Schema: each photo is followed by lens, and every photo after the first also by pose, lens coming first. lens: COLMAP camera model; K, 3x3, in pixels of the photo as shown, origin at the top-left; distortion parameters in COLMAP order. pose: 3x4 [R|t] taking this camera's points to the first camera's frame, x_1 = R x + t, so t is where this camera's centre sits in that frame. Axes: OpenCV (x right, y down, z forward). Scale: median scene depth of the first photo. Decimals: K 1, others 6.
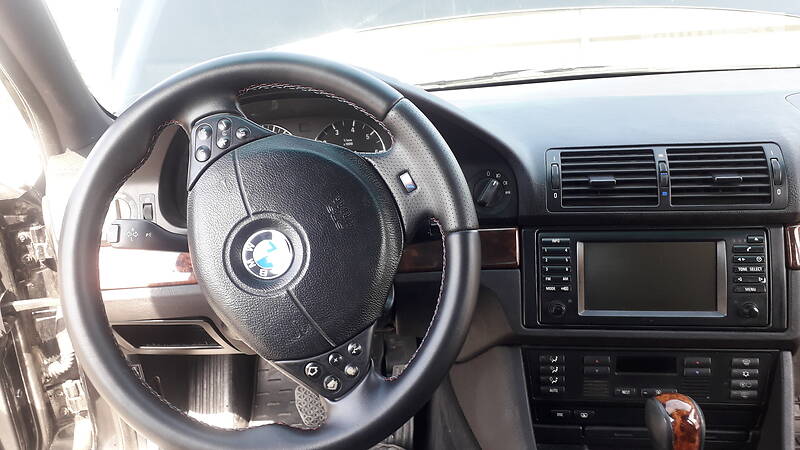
lens RADIAL K [[640.5, 0, 379.7], [0, 640.5, 210.8], [0, 0, 1]] dist [0.035633, -0.088162]
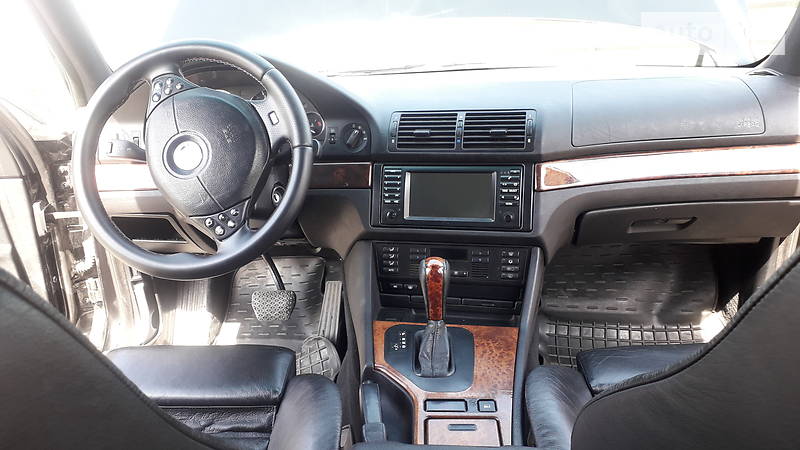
lens RADIAL K [[660.3, 0, 400.0], [0, 660.3, 225.0], [0, 0, 1]] dist [0.169970, -0.417251]
pose [[0.996256, 0.045382, -0.073582, 0.419147], [-0.045877, 0.998934, -0.005051, 0.186247], [0.073274, 0.008408, 0.997276, -0.590438]]
